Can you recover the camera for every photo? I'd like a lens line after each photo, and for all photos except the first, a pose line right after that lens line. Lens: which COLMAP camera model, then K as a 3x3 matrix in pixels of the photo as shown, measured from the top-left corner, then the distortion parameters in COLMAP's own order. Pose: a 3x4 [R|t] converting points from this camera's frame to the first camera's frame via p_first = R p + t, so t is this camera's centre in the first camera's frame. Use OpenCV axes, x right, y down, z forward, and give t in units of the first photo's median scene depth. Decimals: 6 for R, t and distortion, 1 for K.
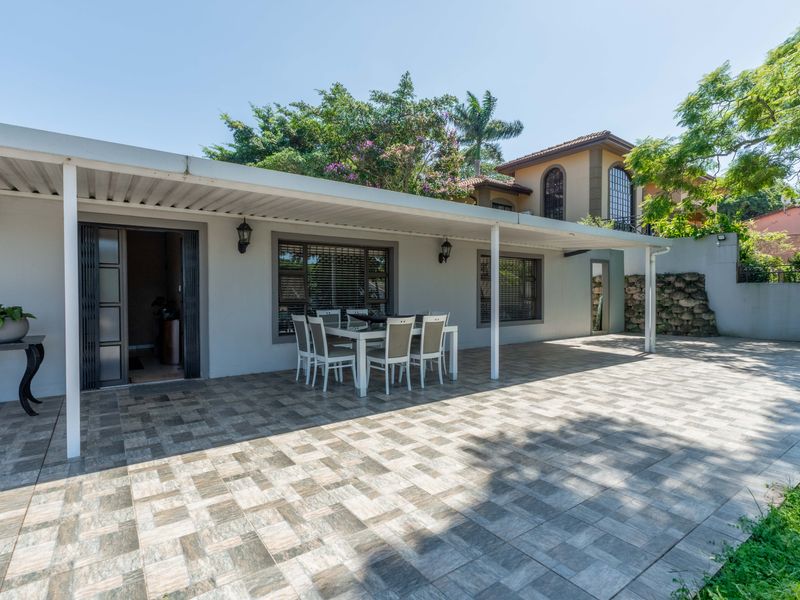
lens RADIAL K [[414.5, 0, 398.2], [0, 414.5, 299.3], [0, 0, 1]] dist [0.001118, -0.000585]
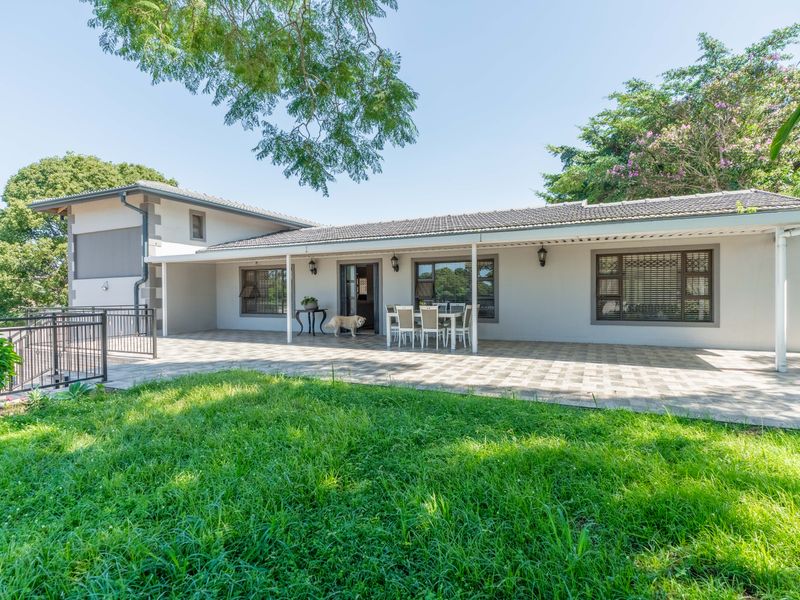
lens RADIAL K [[414.5, 0, 398.2], [0, 414.5, 299.3], [0, 0, 1]] dist [0.001118, -0.000585]
pose [[0.493566, 0.009158, -0.869660, 1.141425], [-0.005651, 0.999957, 0.007323, 0.001069], [0.869690, 0.001300, 0.493596, 0.058632]]
